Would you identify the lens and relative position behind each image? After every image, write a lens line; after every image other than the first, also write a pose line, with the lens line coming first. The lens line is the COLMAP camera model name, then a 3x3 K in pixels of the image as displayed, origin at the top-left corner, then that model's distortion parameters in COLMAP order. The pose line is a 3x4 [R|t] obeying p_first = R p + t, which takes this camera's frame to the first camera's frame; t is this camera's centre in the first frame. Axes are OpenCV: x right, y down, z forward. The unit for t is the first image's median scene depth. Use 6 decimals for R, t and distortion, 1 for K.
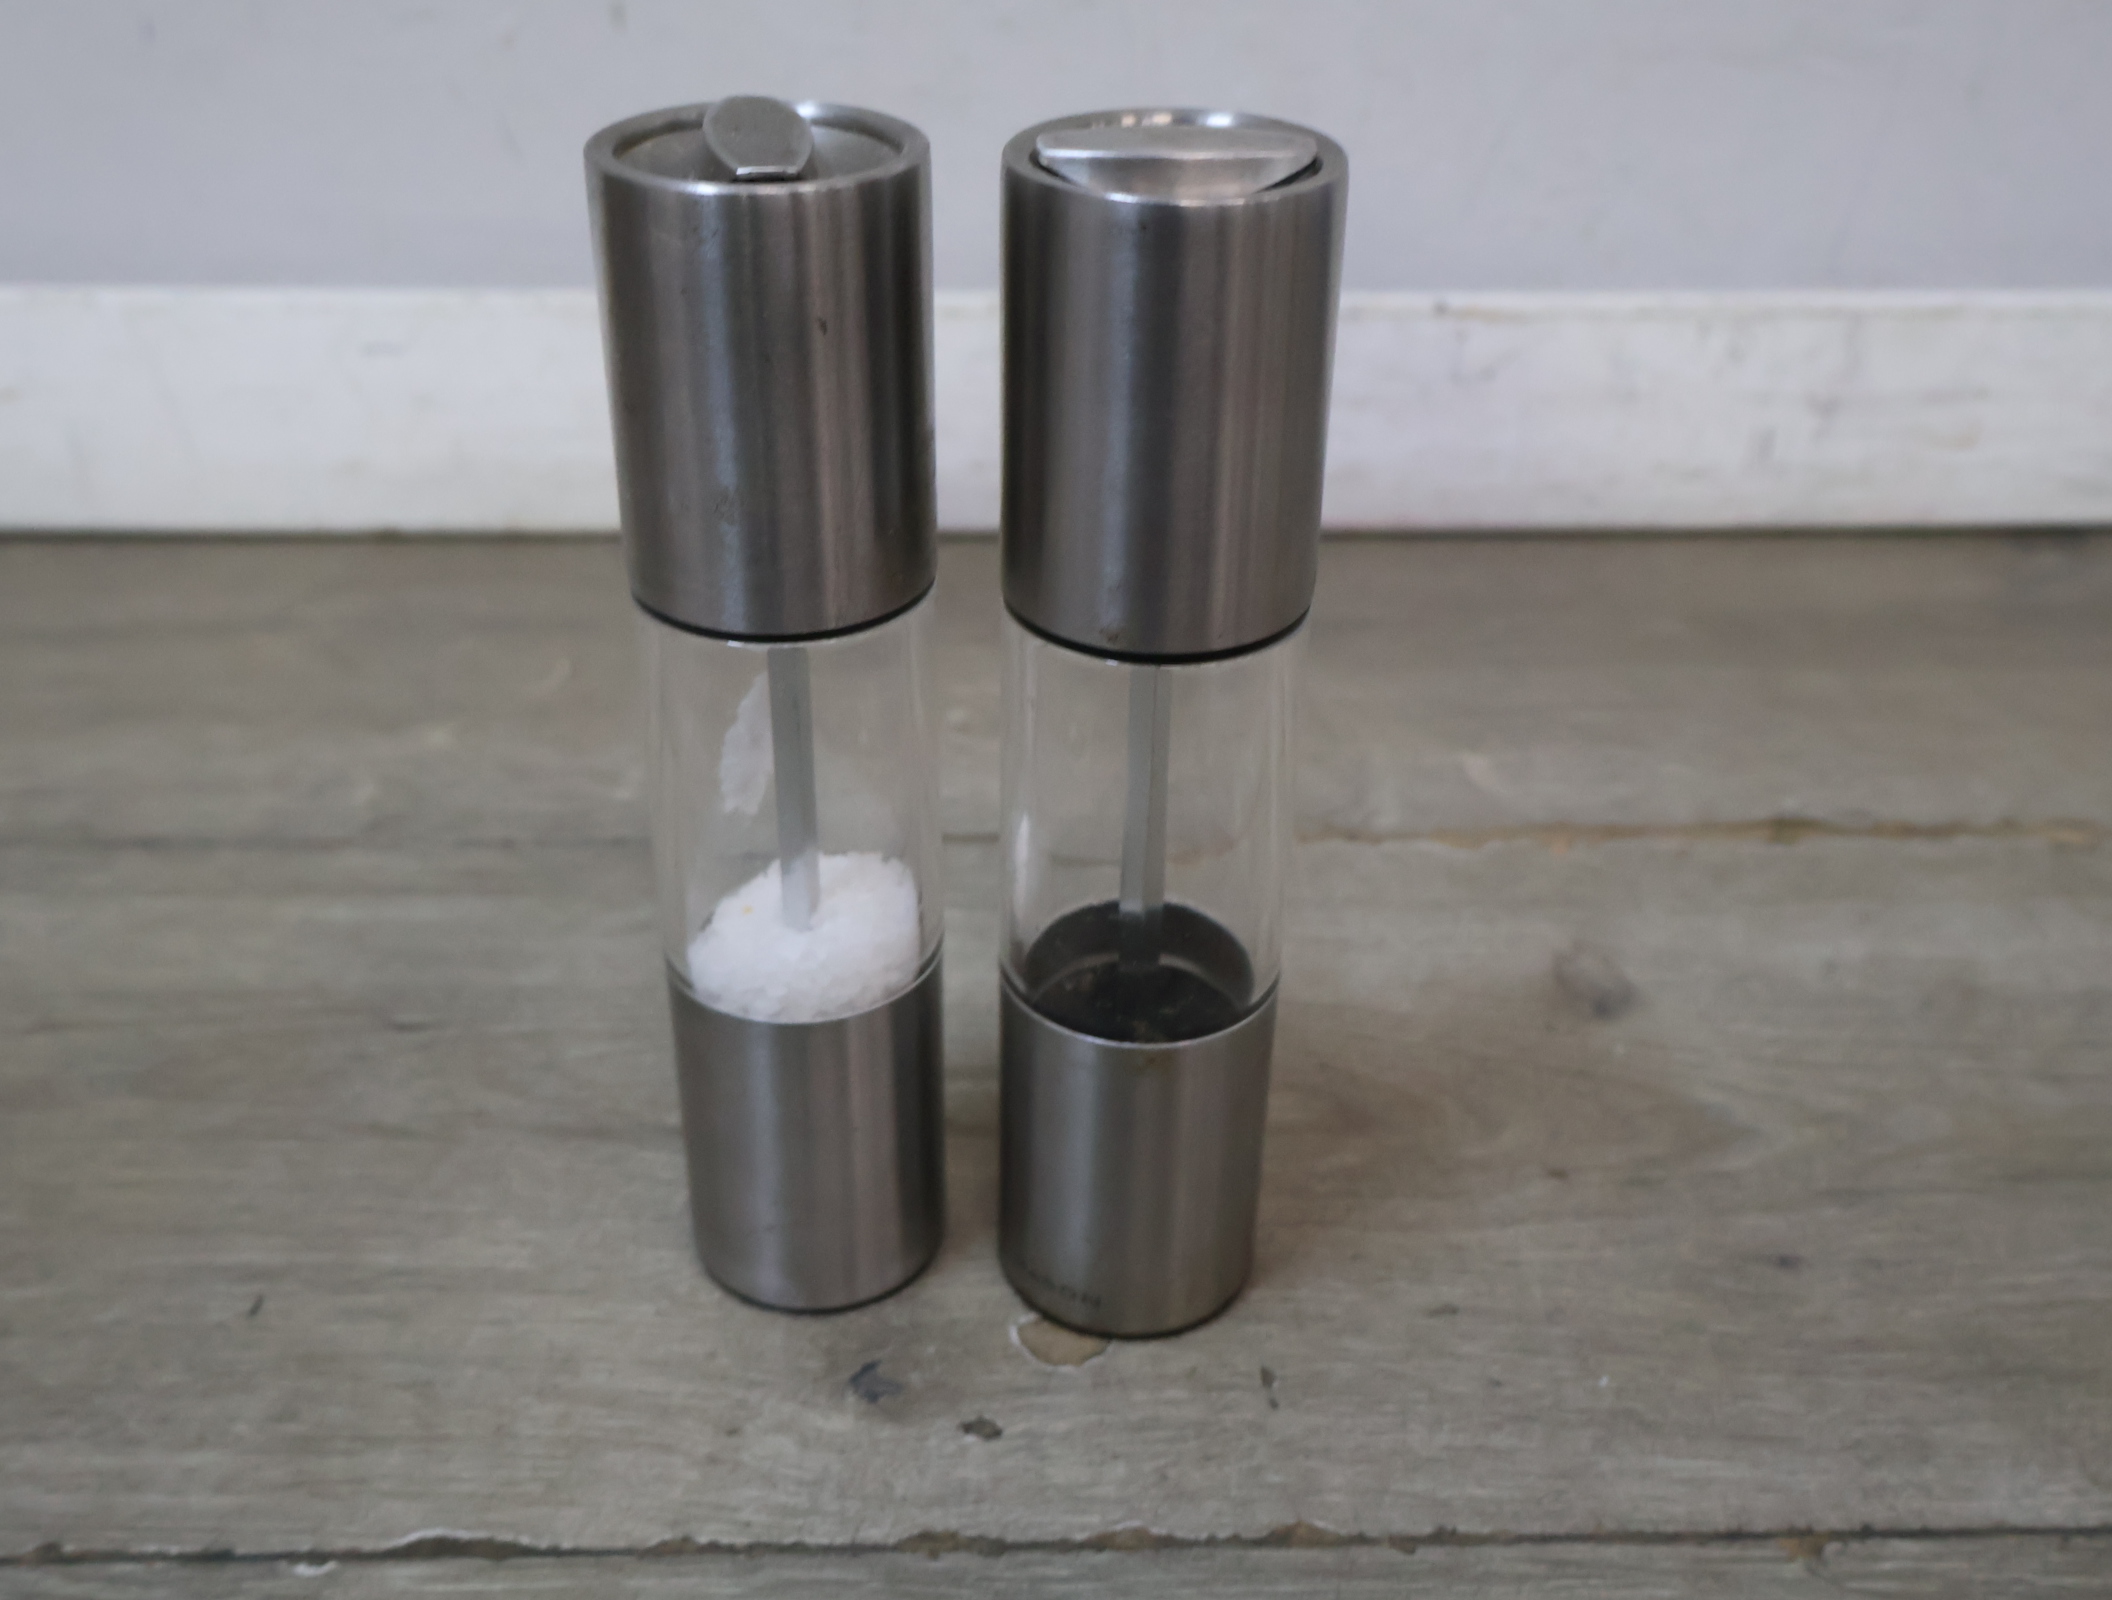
lens RADIAL K [[2091.0, 0, 1045.3], [0, 2091.0, 803.0], [0, 0, 1]] dist [0.020900, 0.000000]
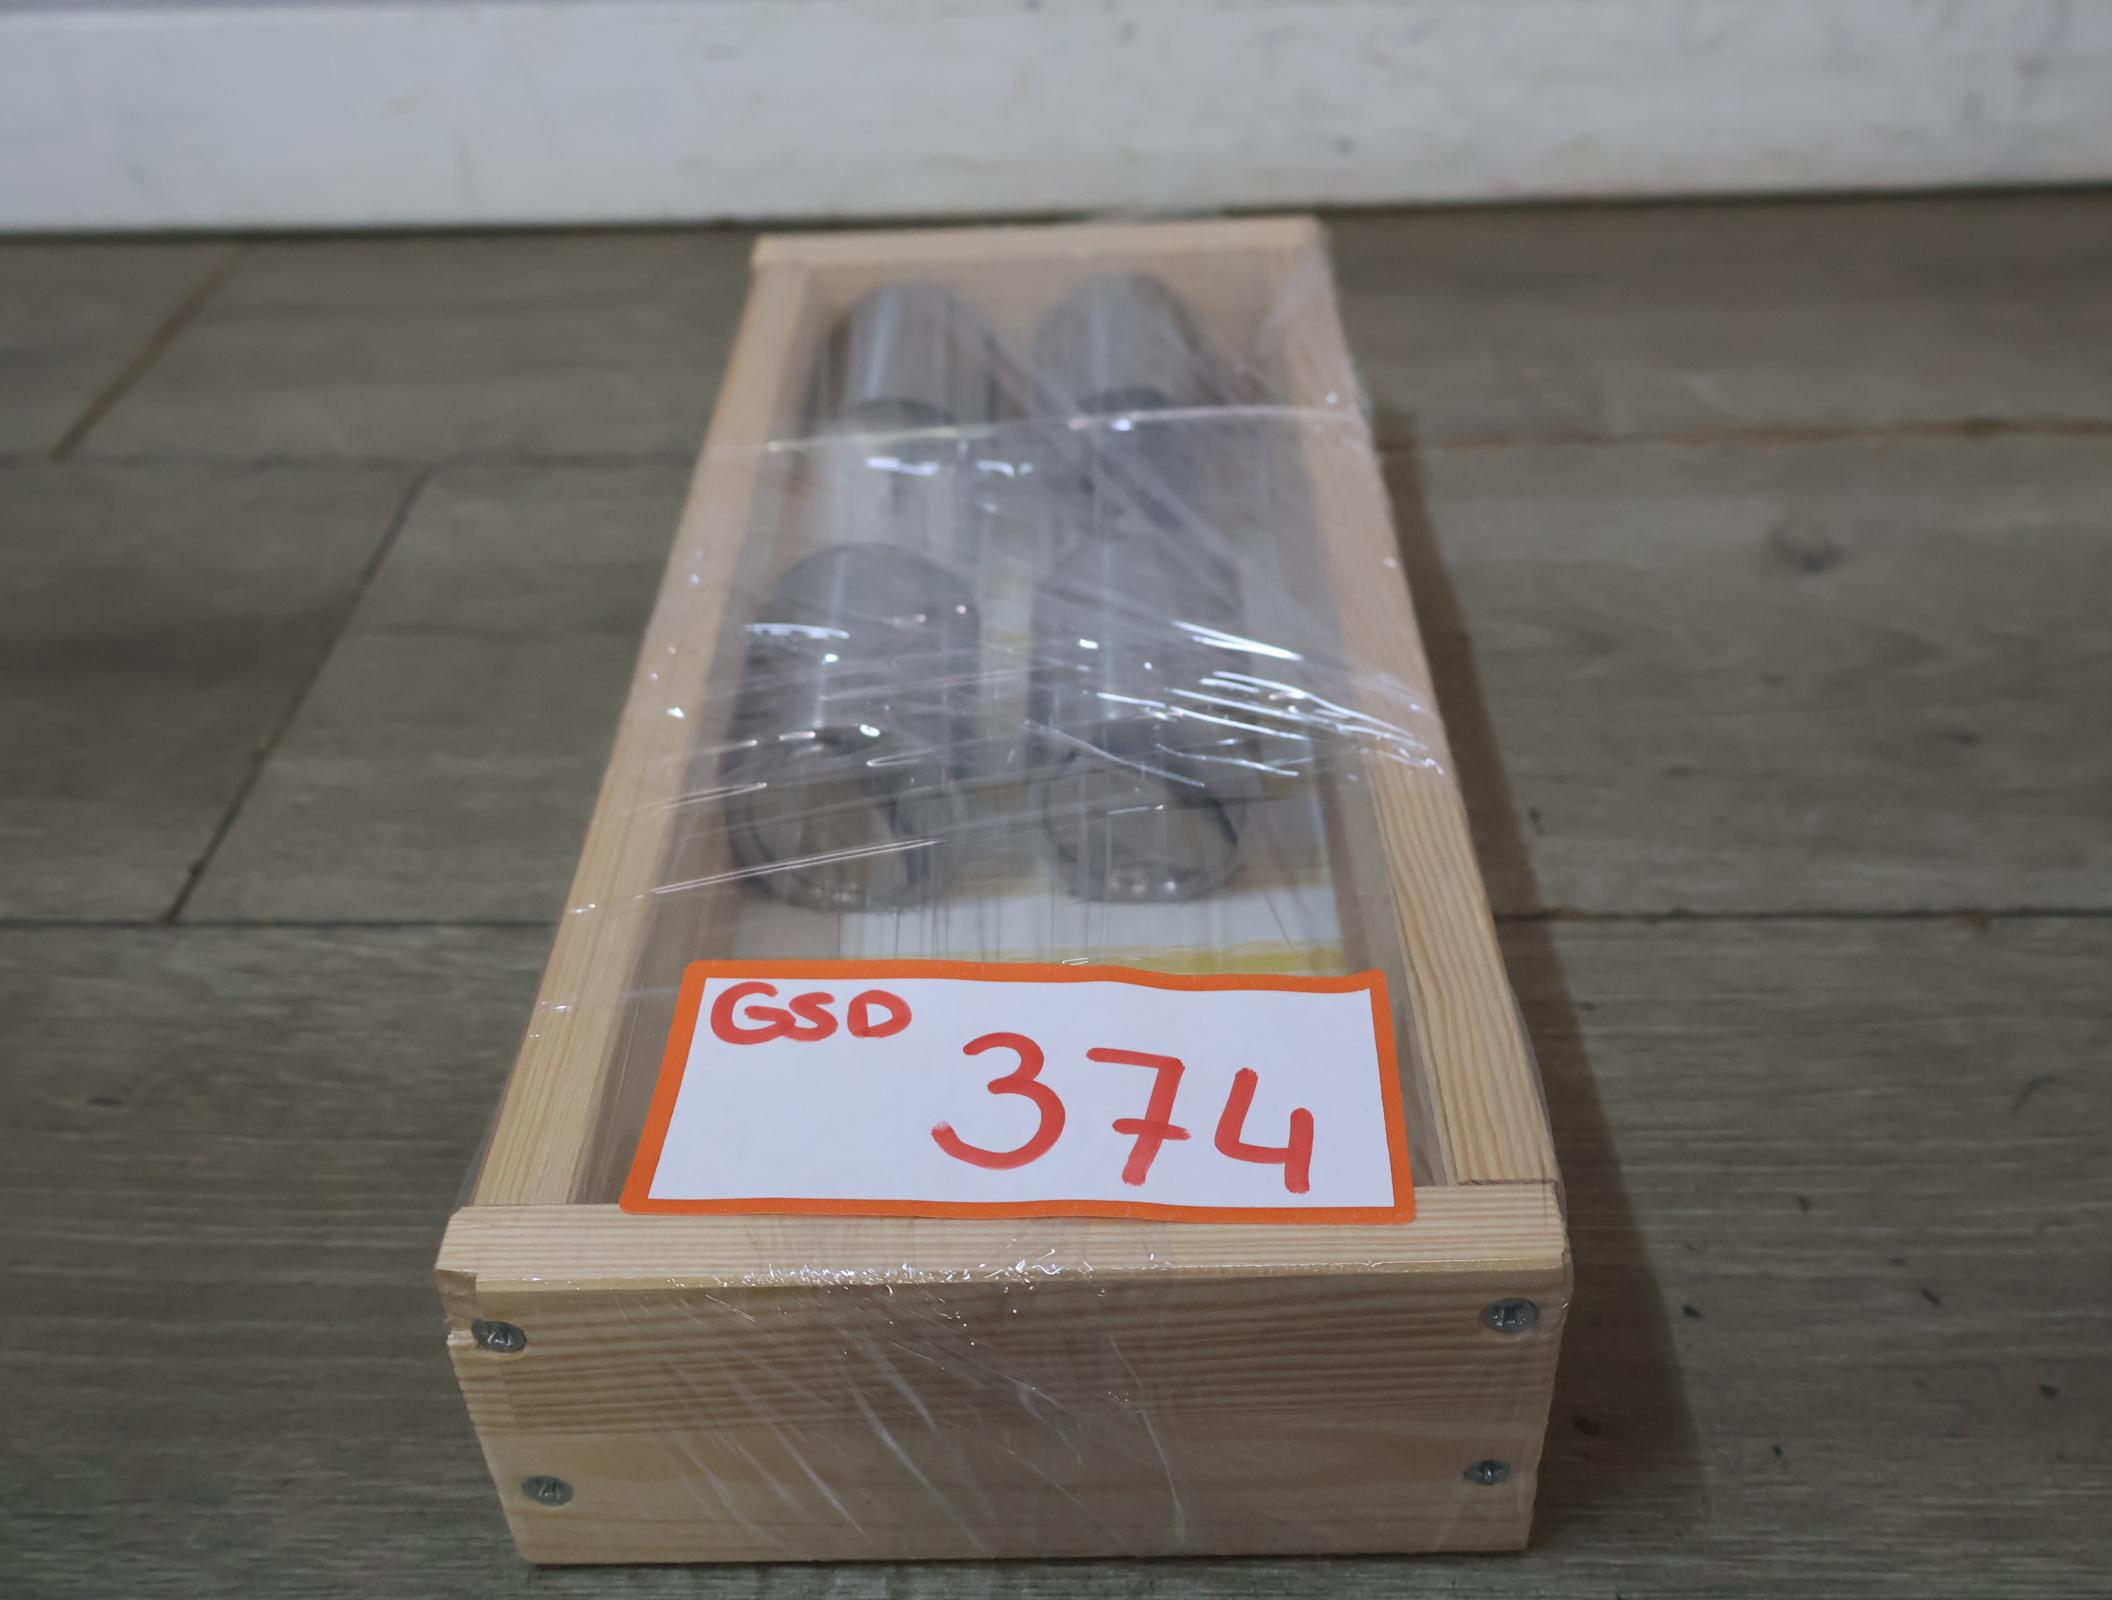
lens RADIAL K [[2091.0, 0, 1061.2], [0, 2091.0, 804.3], [0, 0, 1]] dist [0.020900, 0.000000]
pose [[0.997150, -0.004219, -0.075332, -0.078420], [0.011052, 0.995833, 0.090519, 0.144170], [0.074636, -0.091093, 0.993041, -0.250863]]
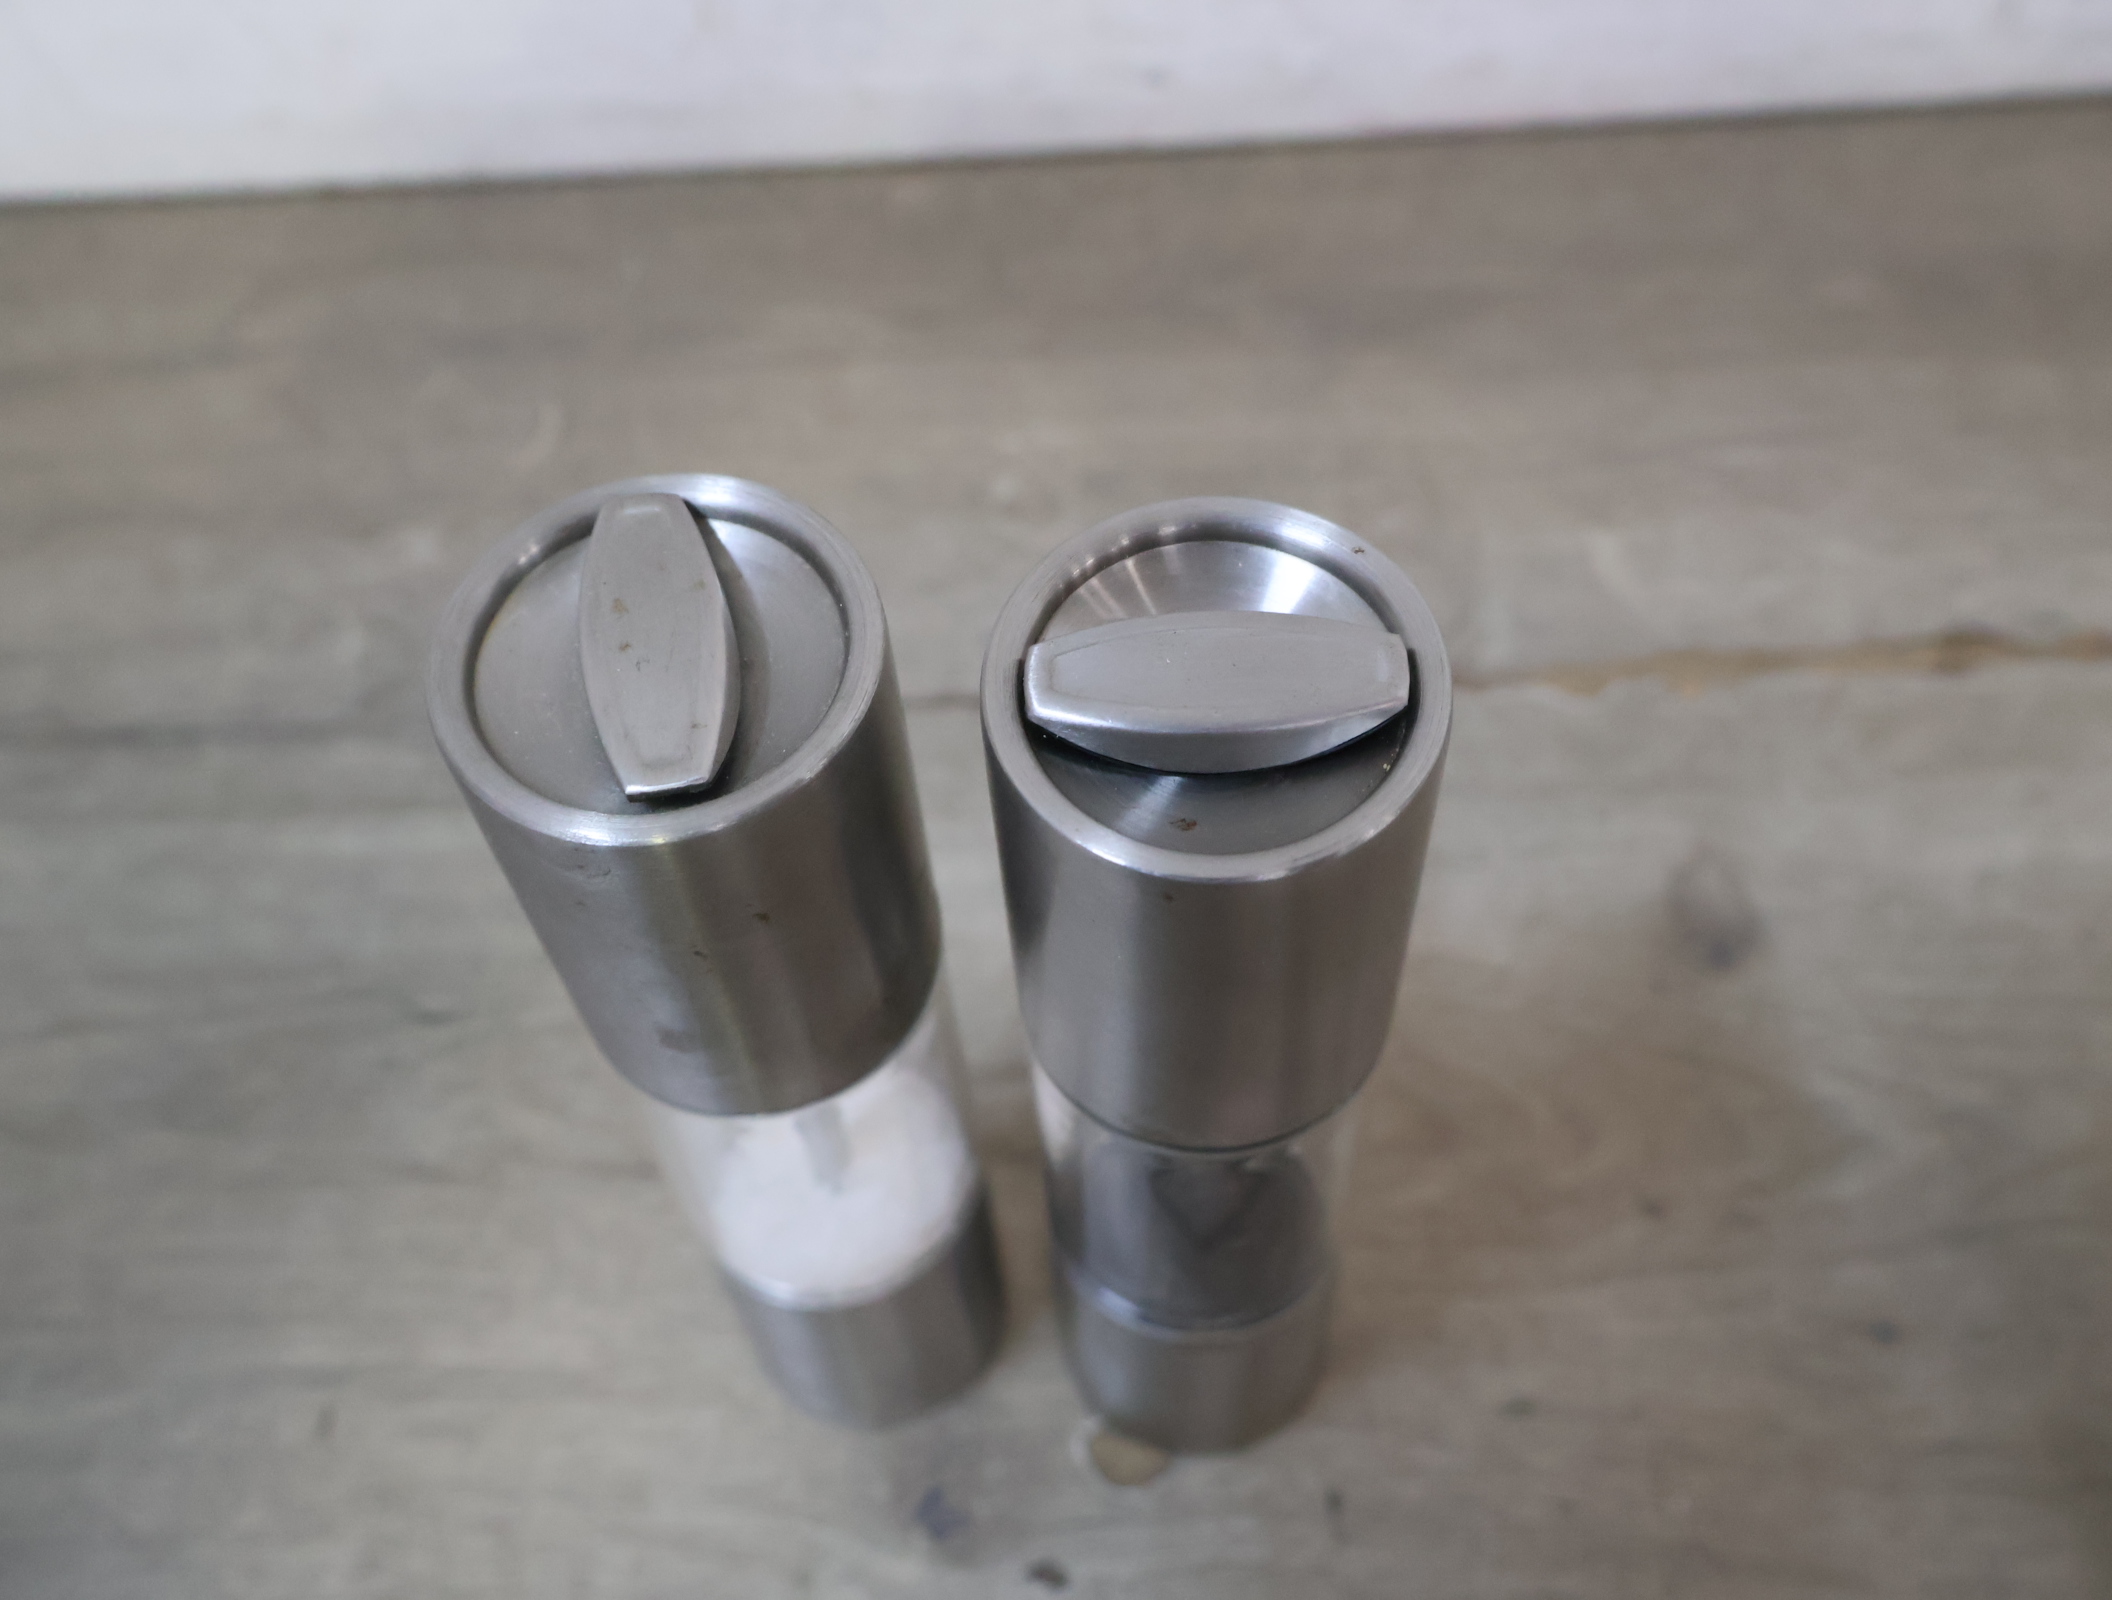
lens RADIAL K [[2091.0, 0, 1052.6], [0, 2091.0, 809.8], [0, 0, 1]] dist [0.020900, 0.000000]
pose [[0.998211, -0.022603, -0.055352, 0.033518], [0.044565, 0.898449, 0.436810, -0.439358], [0.039858, -0.438496, 0.897849, 0.235428]]
